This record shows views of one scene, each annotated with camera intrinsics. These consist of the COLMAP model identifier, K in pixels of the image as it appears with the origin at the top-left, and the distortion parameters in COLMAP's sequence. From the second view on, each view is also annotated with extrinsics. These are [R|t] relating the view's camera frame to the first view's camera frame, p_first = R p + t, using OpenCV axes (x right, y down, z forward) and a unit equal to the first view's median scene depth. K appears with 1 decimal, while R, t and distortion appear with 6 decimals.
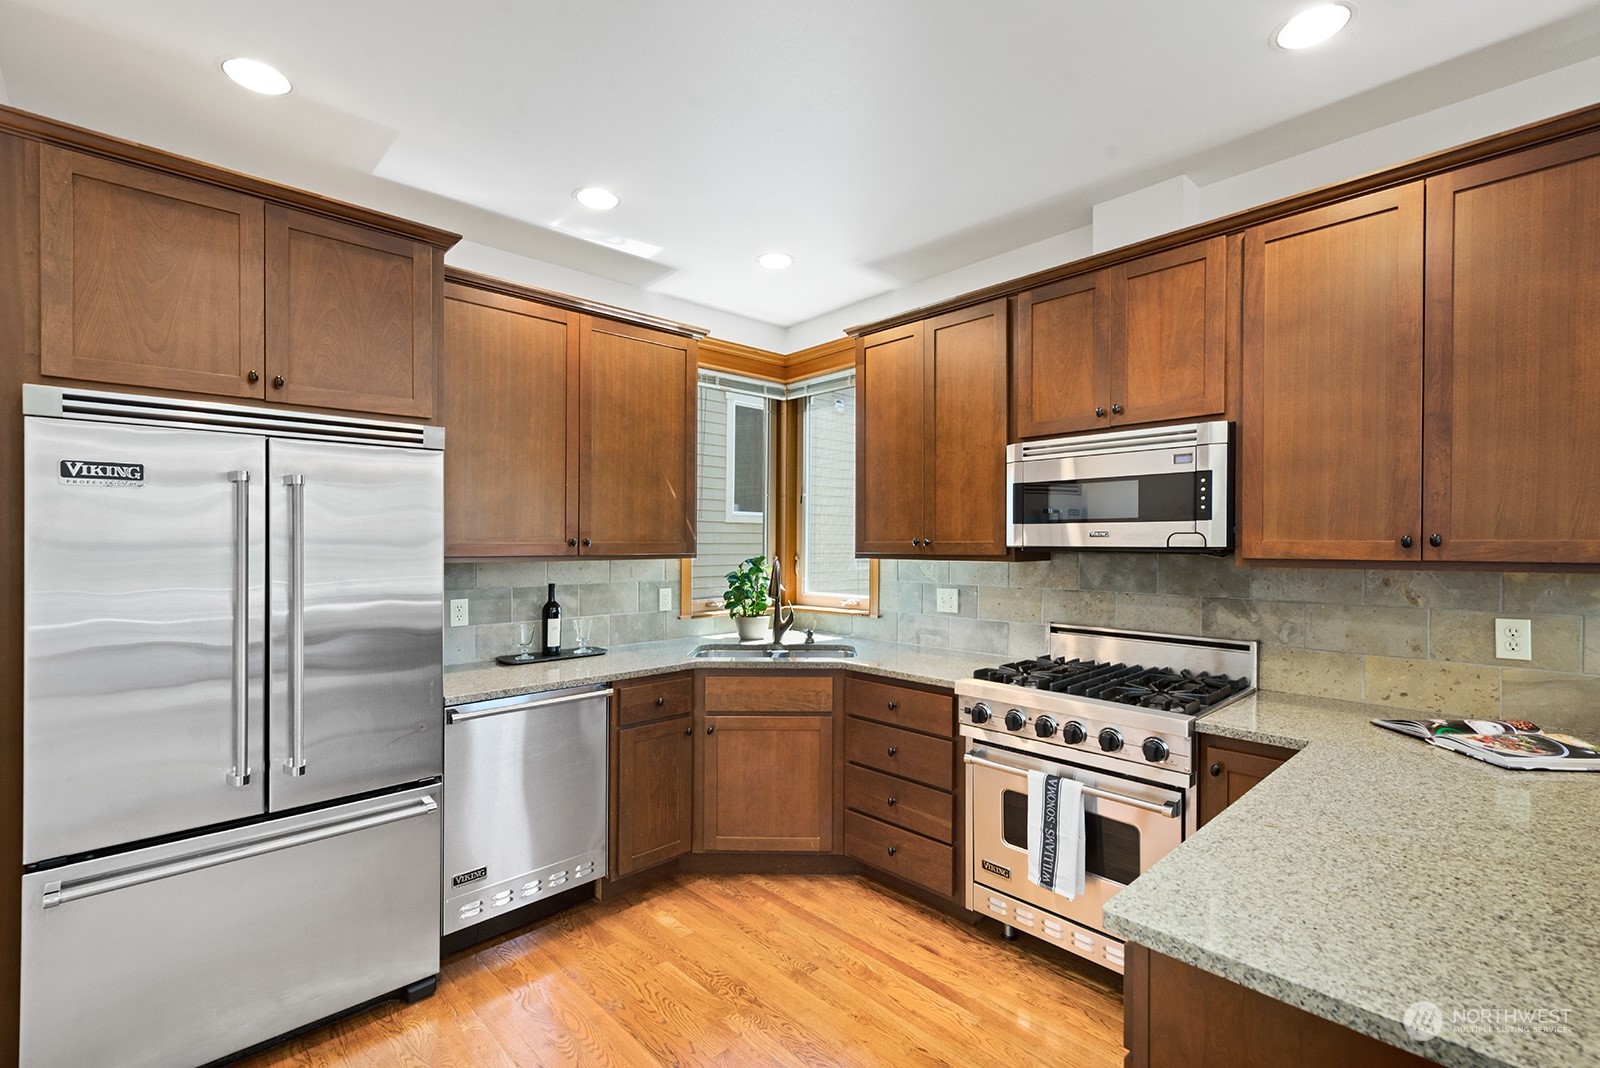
lens RADIAL K [[714.4, 0, 816.1], [0, 714.4, 551.3], [0, 0, 1]] dist [0.009436, -0.001368]
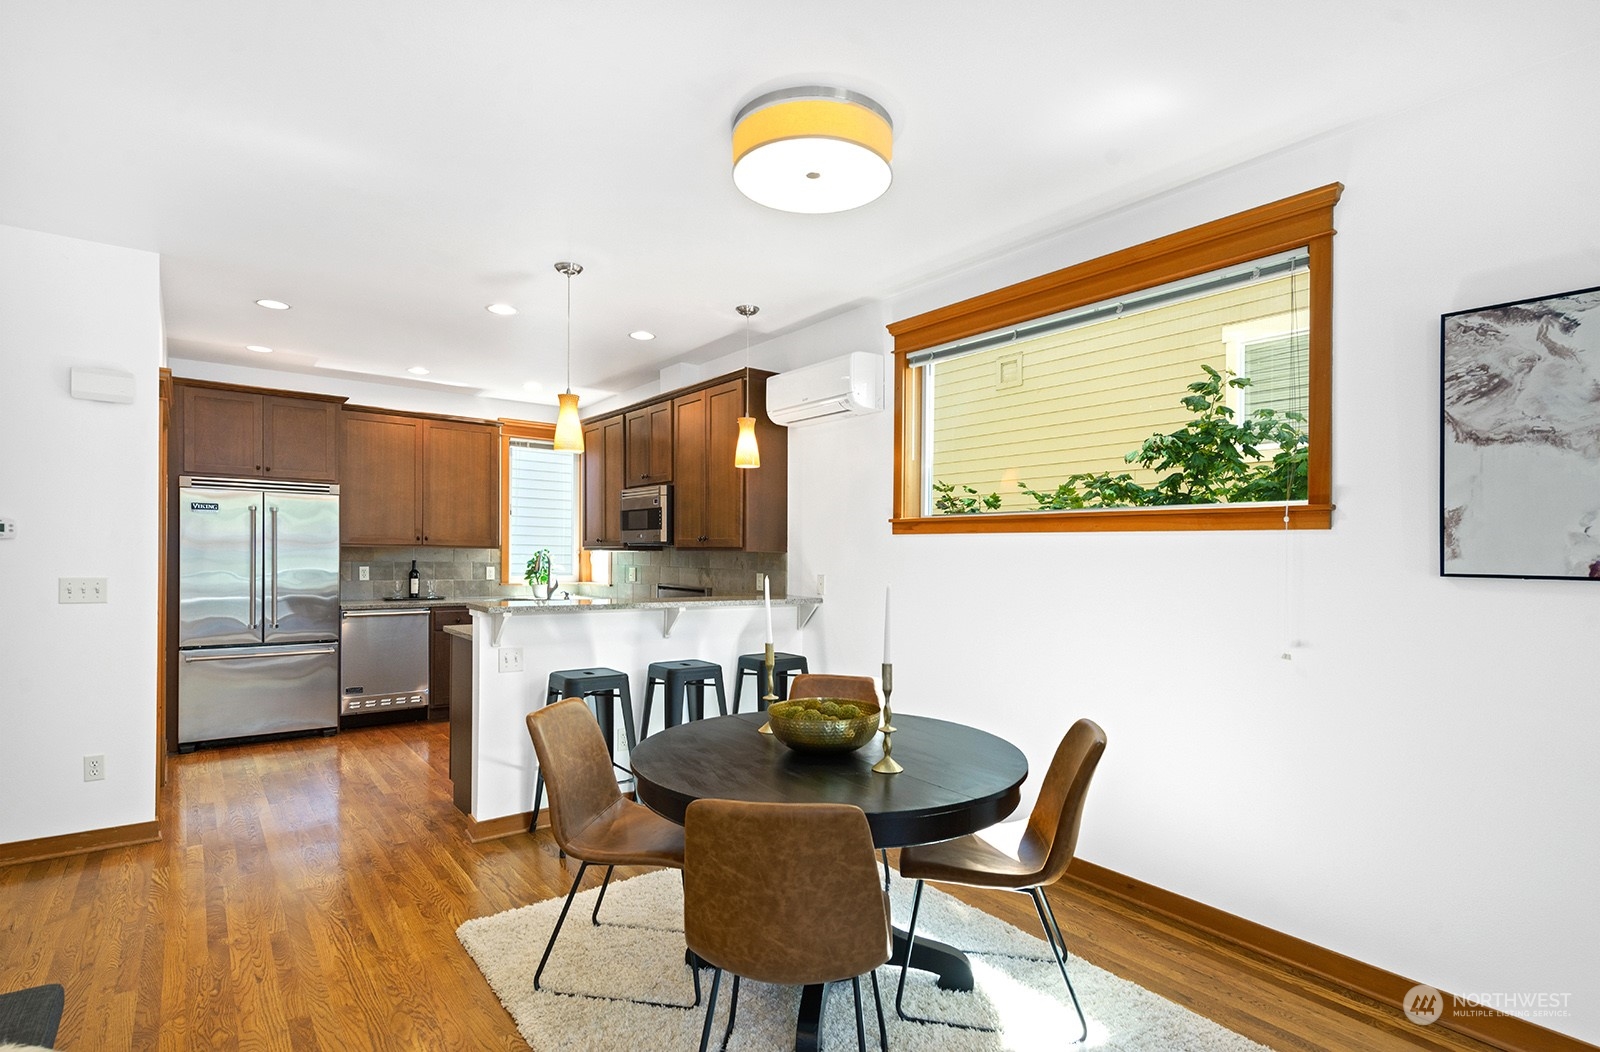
lens RADIAL K [[801.6, 0, 809.2], [0, 801.6, 577.1], [0, 0, 1]] dist [0.017141, -0.000939]
pose [[0.993804, 0.015966, -0.109998, 1.033524], [-0.014307, 0.999772, 0.015855, 0.046899], [0.110226, -0.014183, 0.993805, -1.142277]]
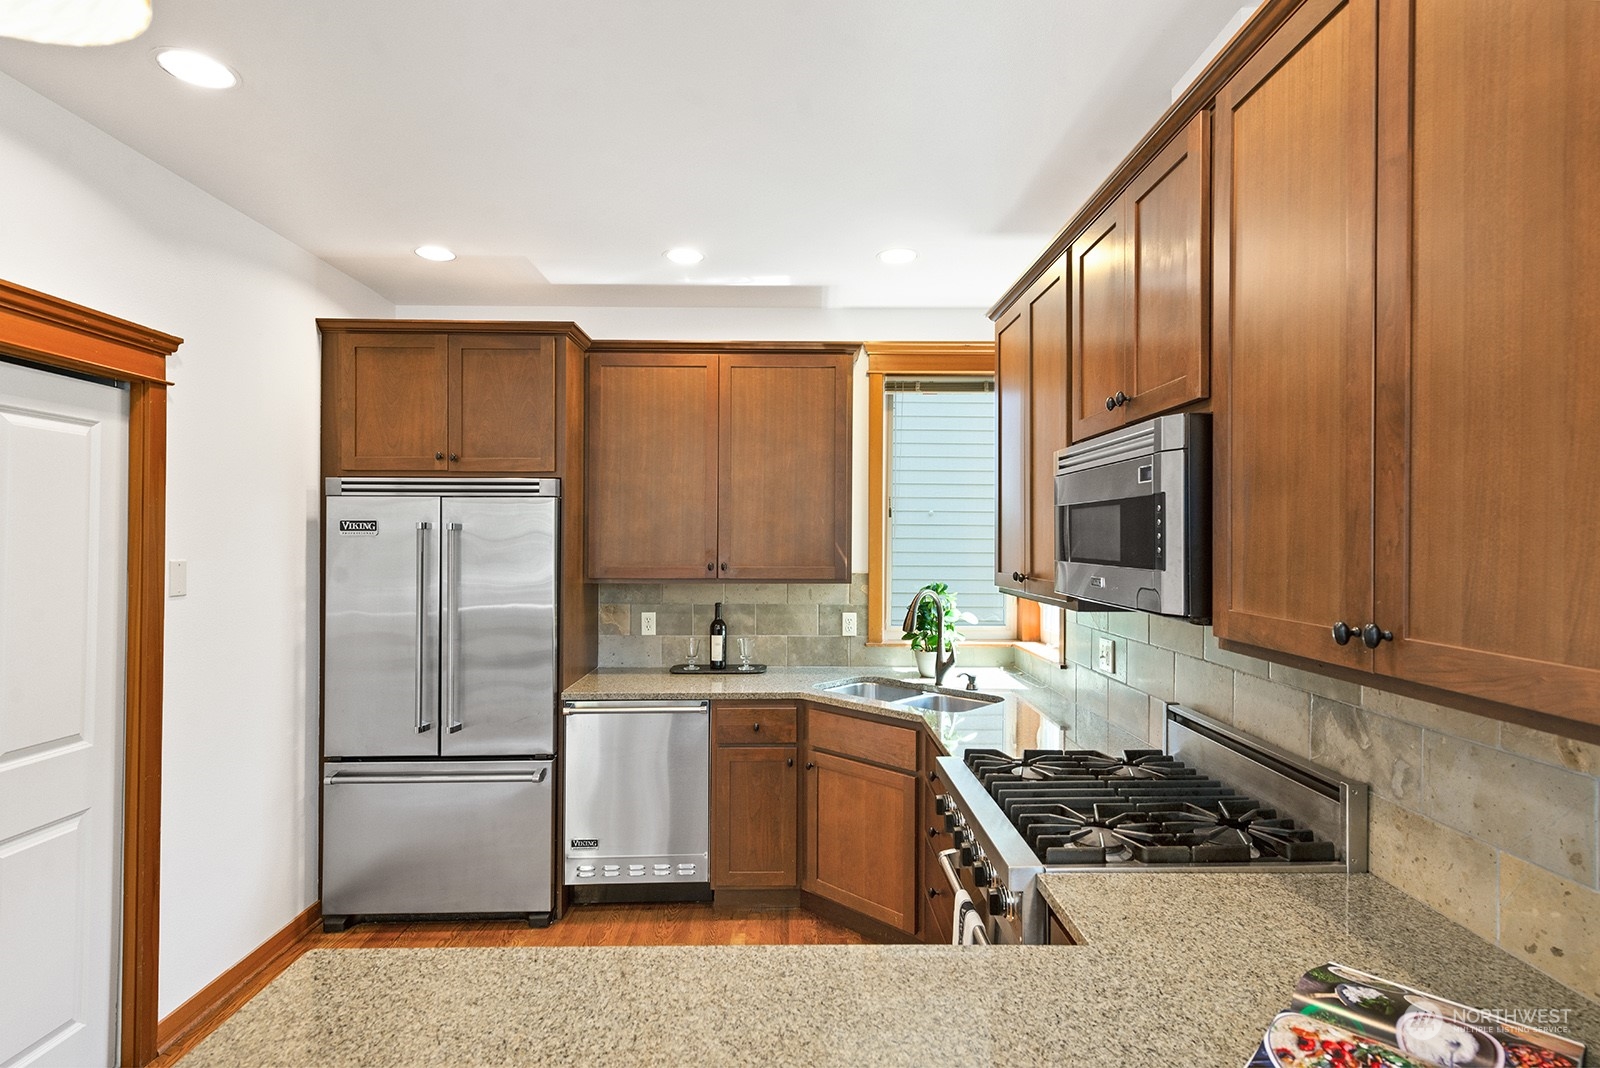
lens RADIAL K [[815.5, 0, 803.2], [0, 815.5, 540.5], [0, 0, 1]] dist [0.014856, -0.006944]
pose [[0.732883, 0.004530, -0.680340, 0.652470], [-0.011288, 0.999921, -0.005503, -0.050808], [0.680261, 0.011713, 0.732876, 0.205754]]
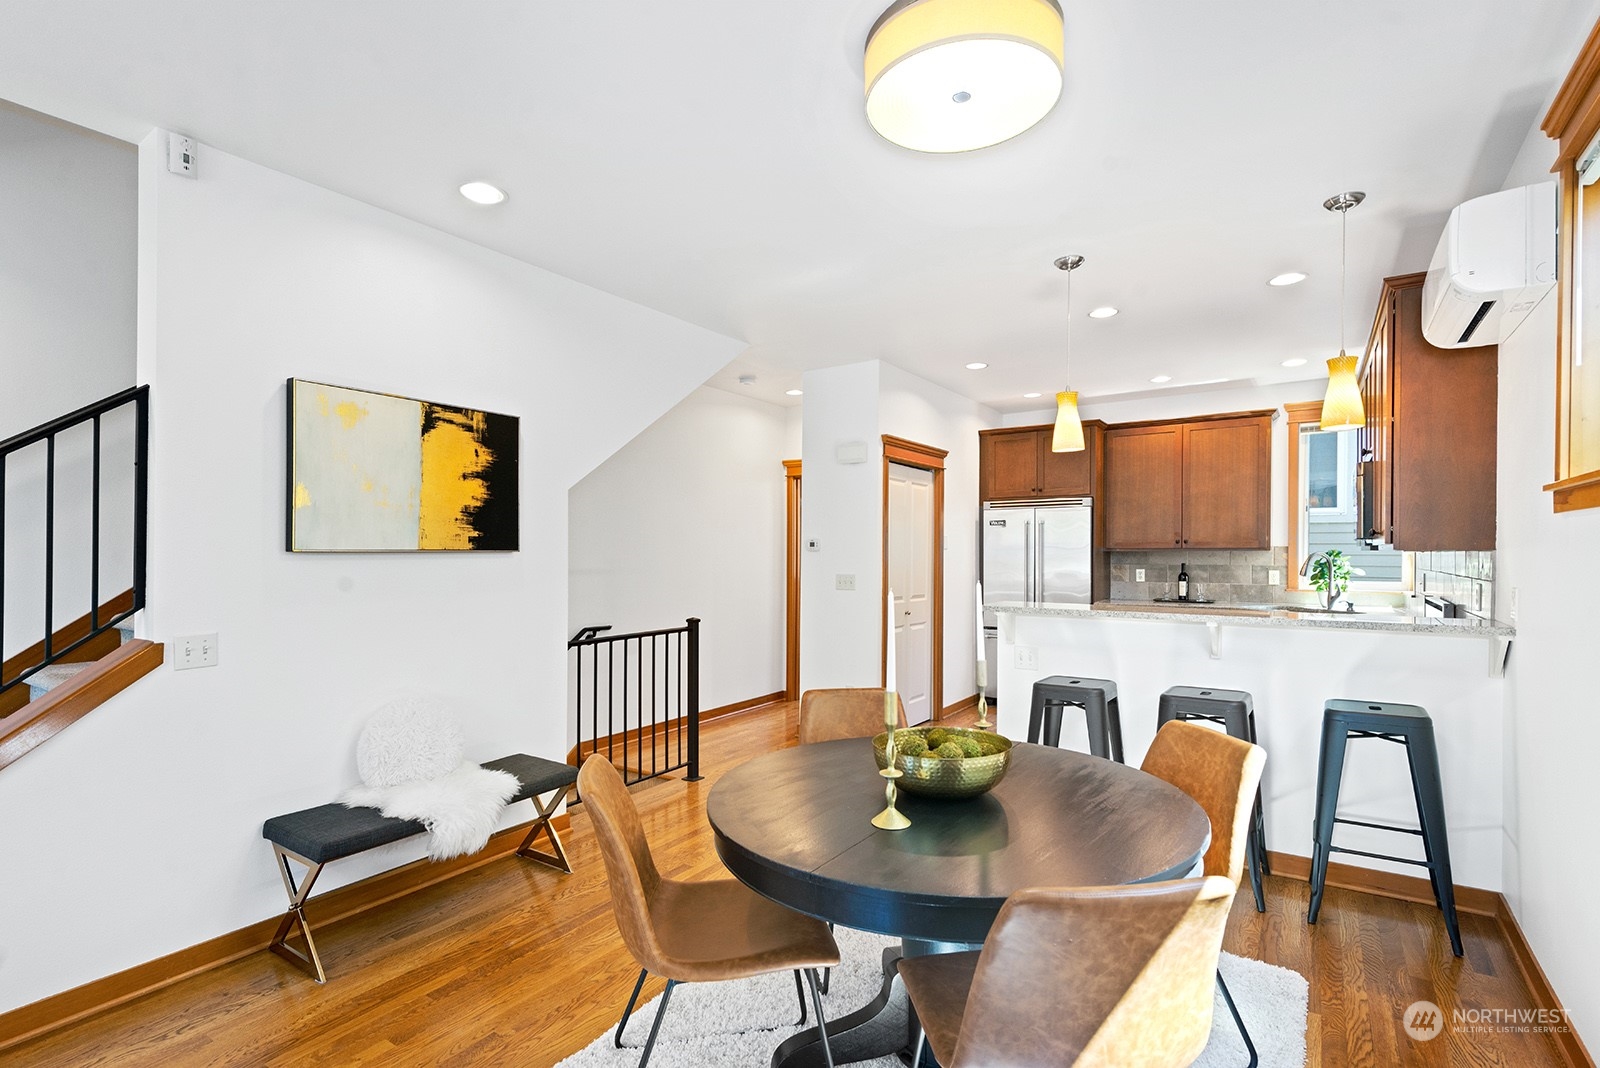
lens RADIAL K [[764.2, 0, 786.1], [0, 764.2, 557.2], [0, 0, 1]] dist [0.013385, 0.000354]
pose [[0.202512, 0.005490, -0.979264, 1.637321], [-0.009148, 0.999951, 0.003715, 0.035734], [0.979237, 0.008206, 0.202552, -0.524565]]
